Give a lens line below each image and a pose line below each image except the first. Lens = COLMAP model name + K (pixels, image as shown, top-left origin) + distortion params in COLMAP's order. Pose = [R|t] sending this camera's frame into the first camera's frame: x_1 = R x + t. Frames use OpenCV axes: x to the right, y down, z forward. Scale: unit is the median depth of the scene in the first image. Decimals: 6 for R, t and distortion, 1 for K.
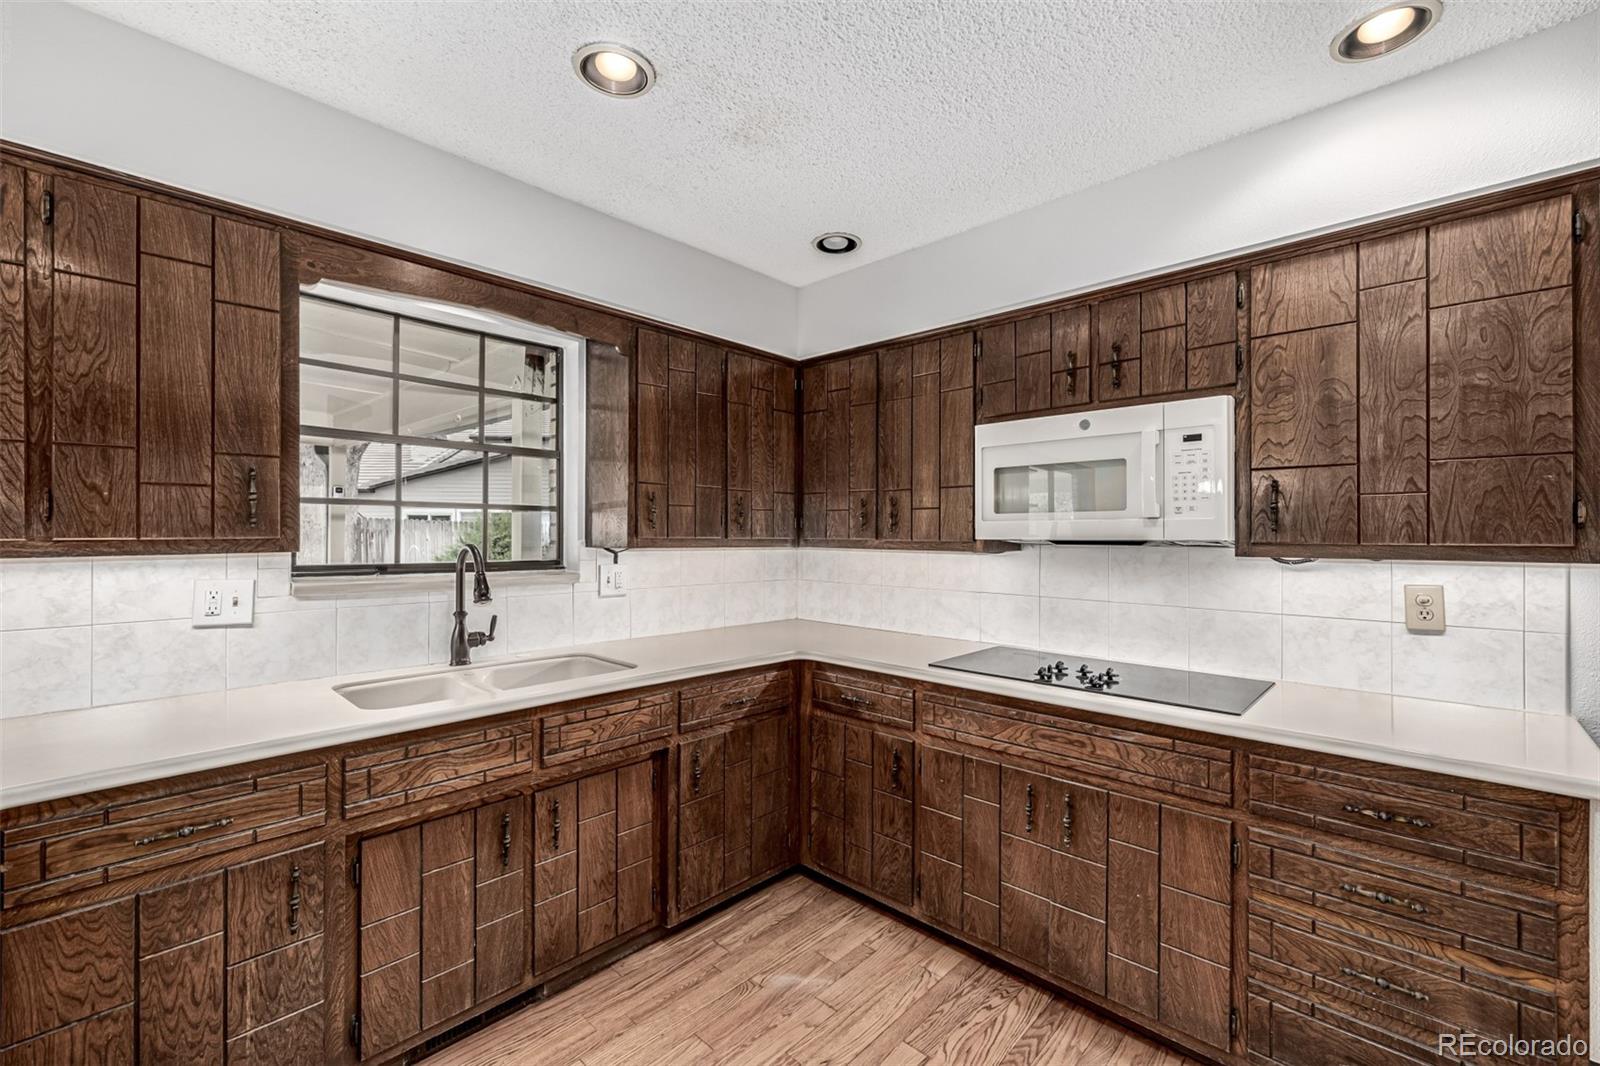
lens RADIAL K [[672.9, 0, 799.7], [0, 672.9, 529.8], [0, 0, 1]] dist [-0.000426, 0.000884]
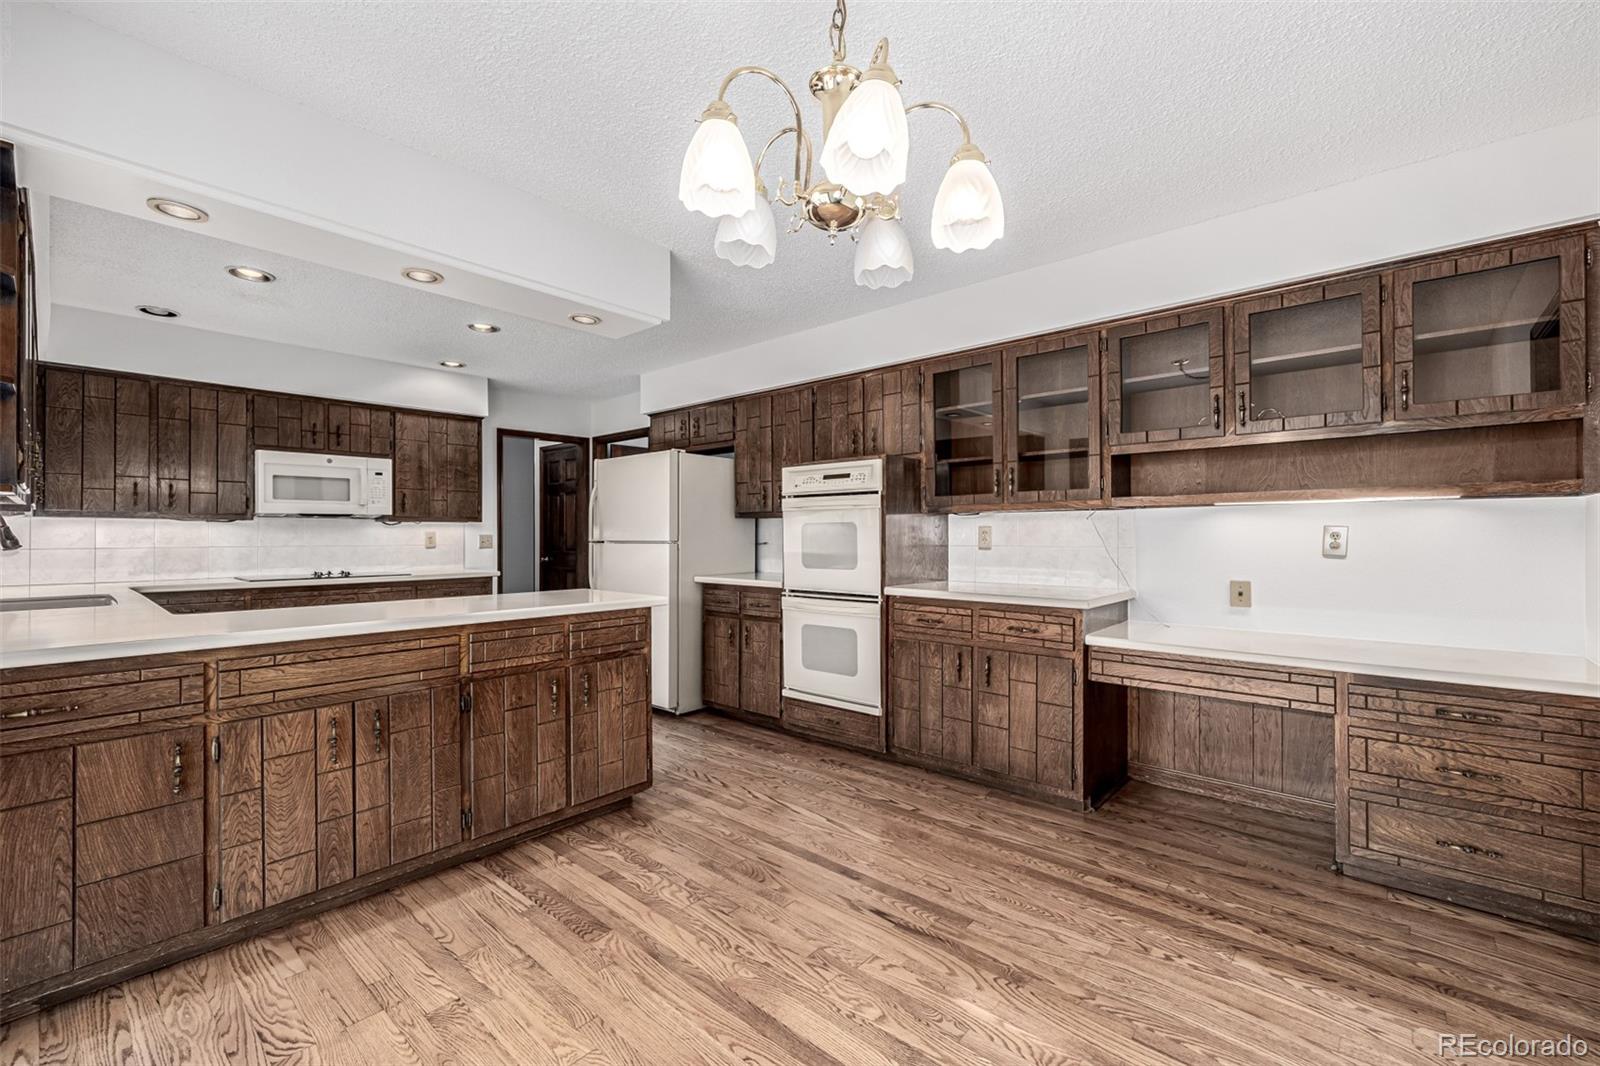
lens RADIAL K [[672.9, 0, 800.0], [0, 672.9, 528.7], [0, 0, 1]] dist [-0.000426, 0.000884]
pose [[-0.030711, 0.006381, 0.999508, -1.789013], [-0.003900, 0.999971, -0.006504, 0.071378], [-0.999521, -0.004098, -0.030685, -0.451609]]
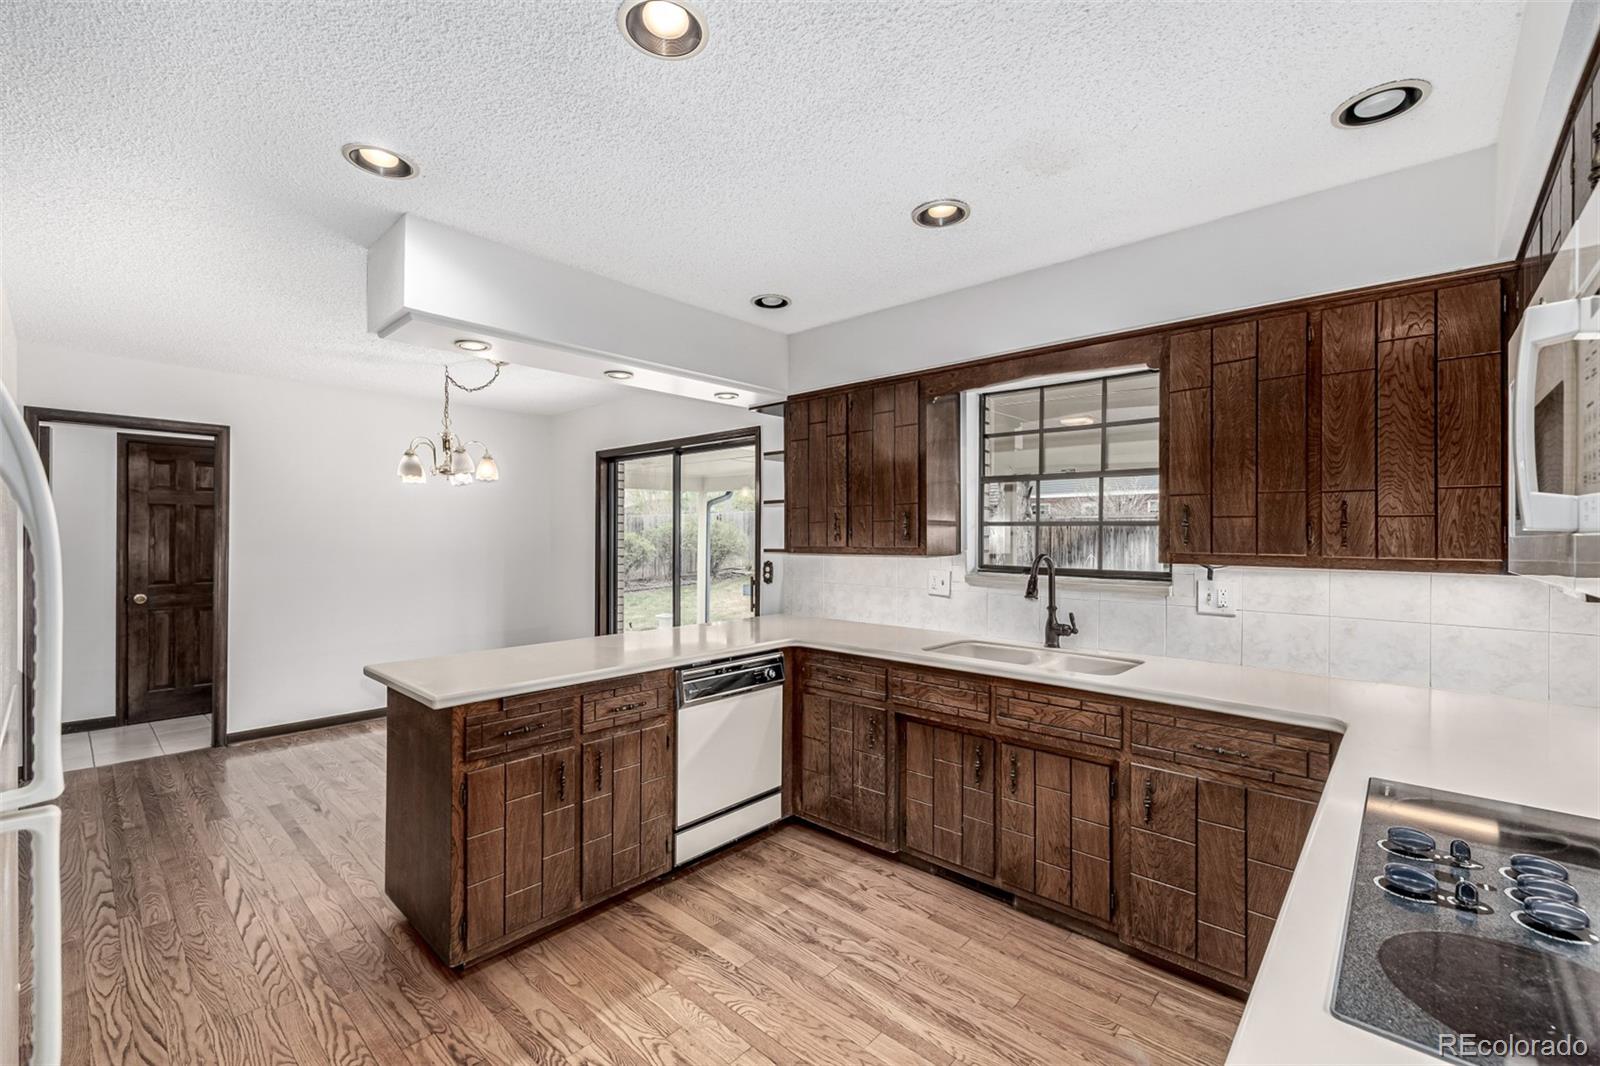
lens RADIAL K [[672.9, 0, 801.7], [0, 672.9, 533.3], [0, 0, 1]] dist [-0.000426, 0.000884]
pose [[0.017563, -0.004297, -0.999837, 0.835569], [0.002607, 0.999988, -0.004252, -0.015572], [0.999842, -0.002532, 0.017574, 0.526356]]
